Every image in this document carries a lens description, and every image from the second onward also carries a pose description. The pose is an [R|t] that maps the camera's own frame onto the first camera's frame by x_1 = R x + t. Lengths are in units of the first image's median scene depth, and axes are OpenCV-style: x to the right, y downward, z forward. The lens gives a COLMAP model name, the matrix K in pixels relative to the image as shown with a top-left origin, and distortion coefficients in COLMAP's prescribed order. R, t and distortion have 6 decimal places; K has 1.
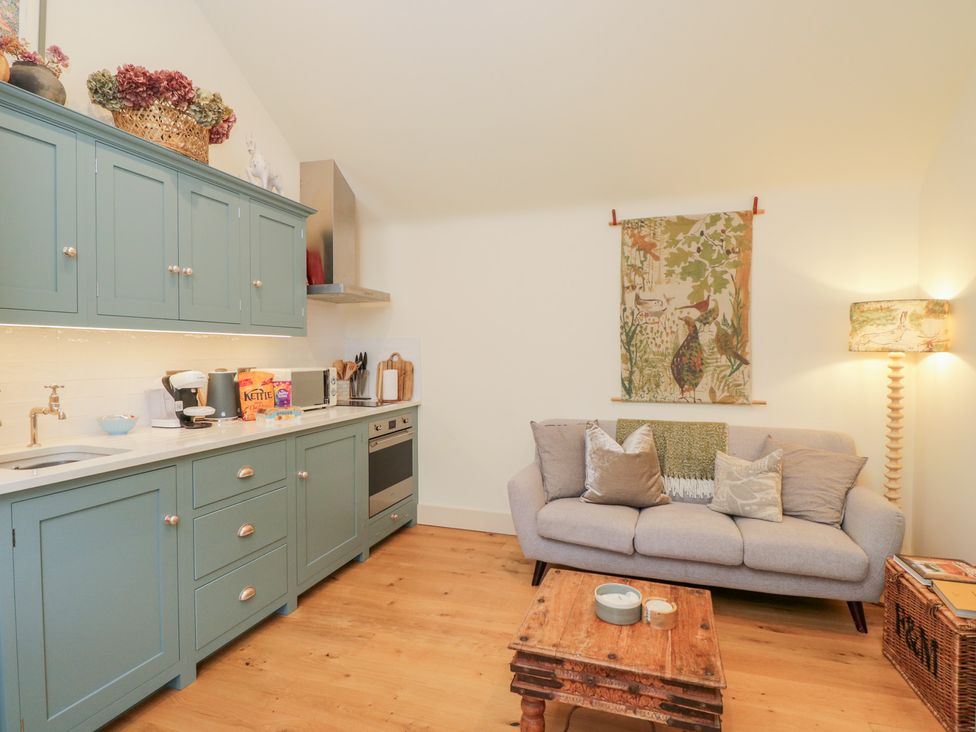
lens RADIAL K [[518.9, 0, 489.7], [0, 518.9, 366.7], [0, 0, 1]] dist [-0.001053, -0.012480]
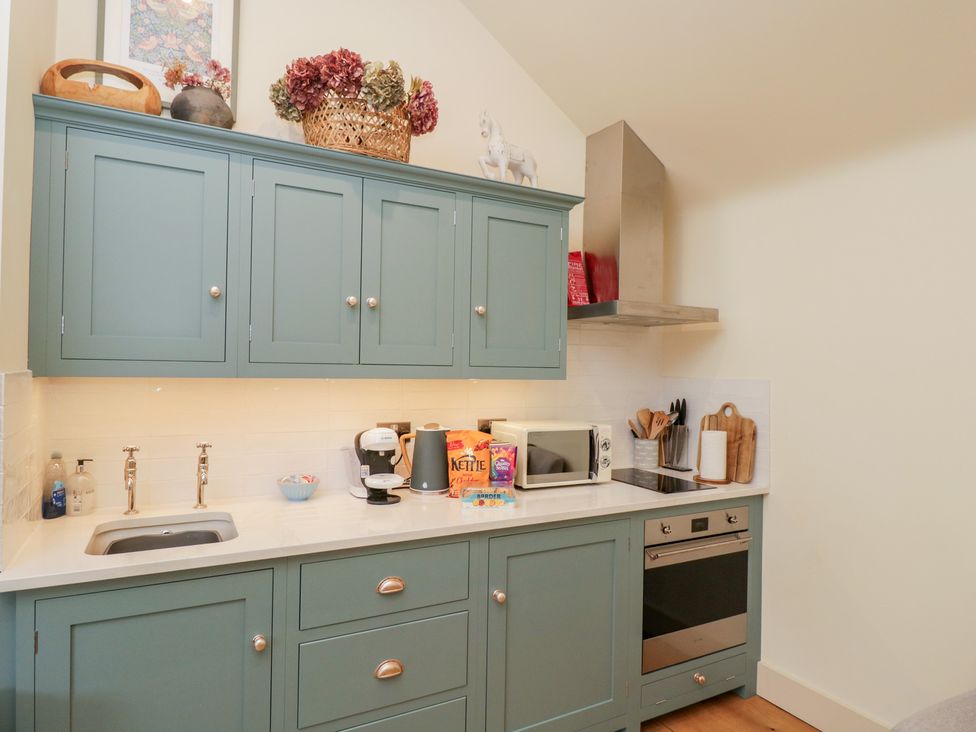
lens RADIAL K [[581.7, 0, 486.2], [0, 581.7, 366.7], [0, 0, 1]] dist [0.001347, 0.000215]
pose [[0.720234, 0.013092, -0.693608, 0.129655], [-0.037166, 0.999114, -0.019735, -0.064220], [0.692735, 0.039993, 0.720082, 0.414519]]
